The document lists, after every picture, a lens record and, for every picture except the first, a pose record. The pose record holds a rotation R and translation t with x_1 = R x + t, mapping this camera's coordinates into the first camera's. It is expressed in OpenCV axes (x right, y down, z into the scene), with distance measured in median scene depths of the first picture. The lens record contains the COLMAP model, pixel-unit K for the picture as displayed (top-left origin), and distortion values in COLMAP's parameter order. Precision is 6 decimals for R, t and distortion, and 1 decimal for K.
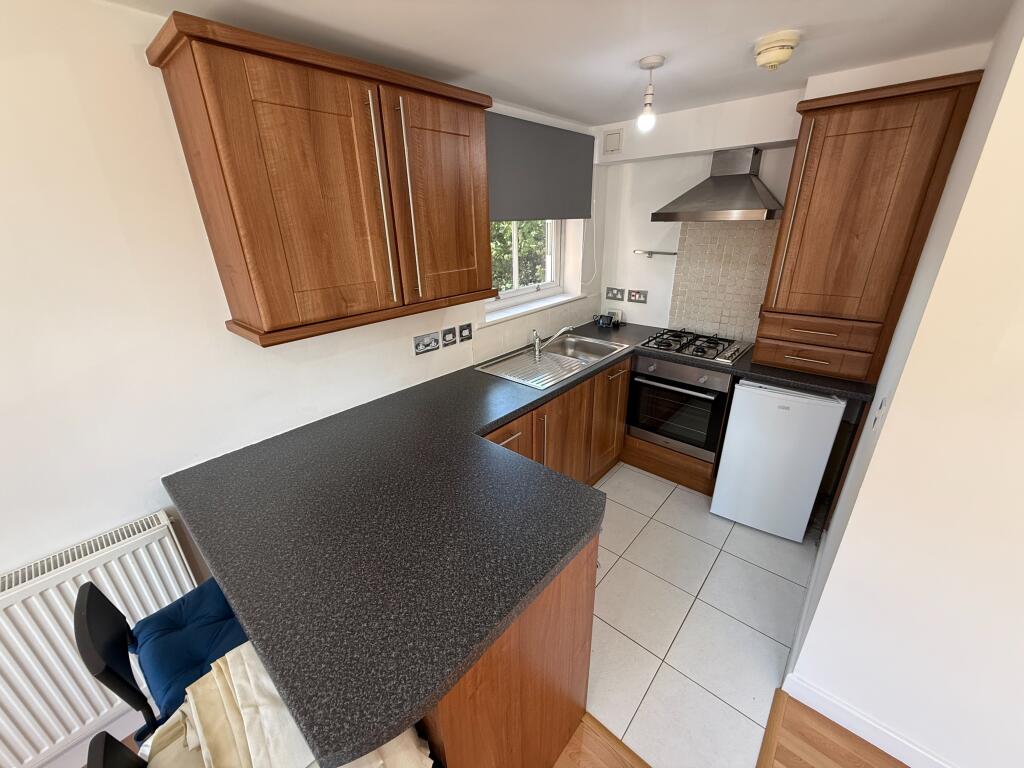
lens RADIAL K [[405.1, 0, 512.0], [0, 405.1, 384.0], [0, 0, 1]] dist [0.000450, 0.000034]
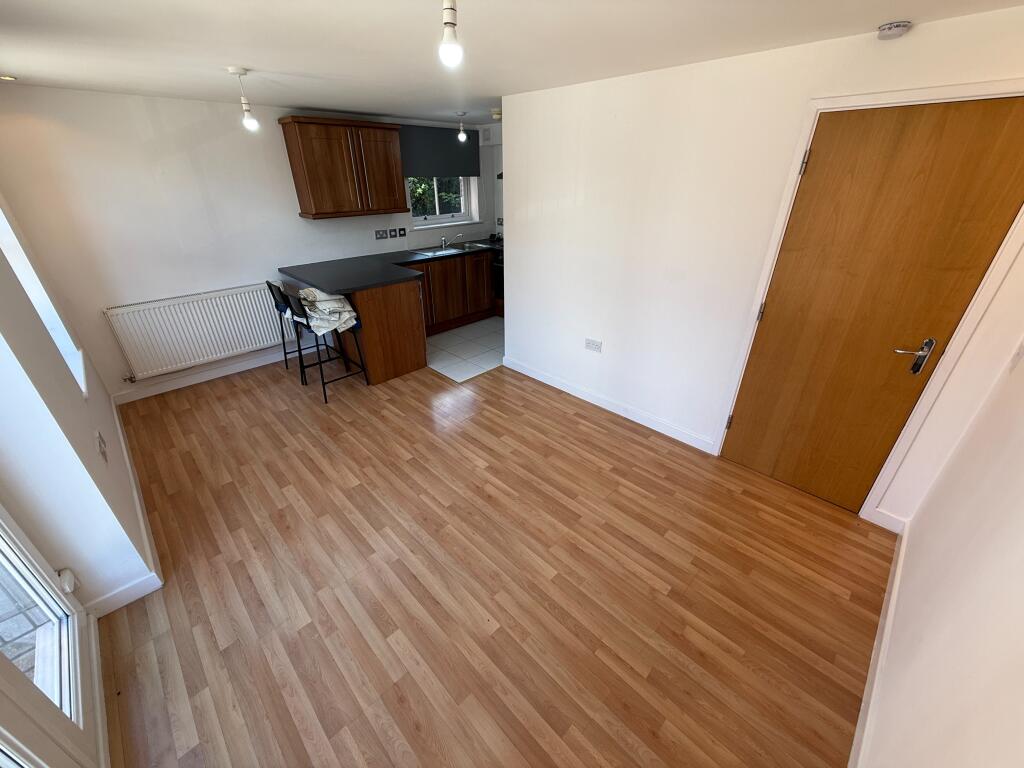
lens RADIAL K [[405.1, 0, 512.0], [0, 405.1, 384.0], [0, 0, 1]] dist [0.000450, 0.000034]
pose [[0.997552, 0.050105, -0.048775, 0.625833], [-0.045171, 0.994212, 0.097483, 0.446351], [0.053377, -0.095042, 0.994041, -1.188111]]
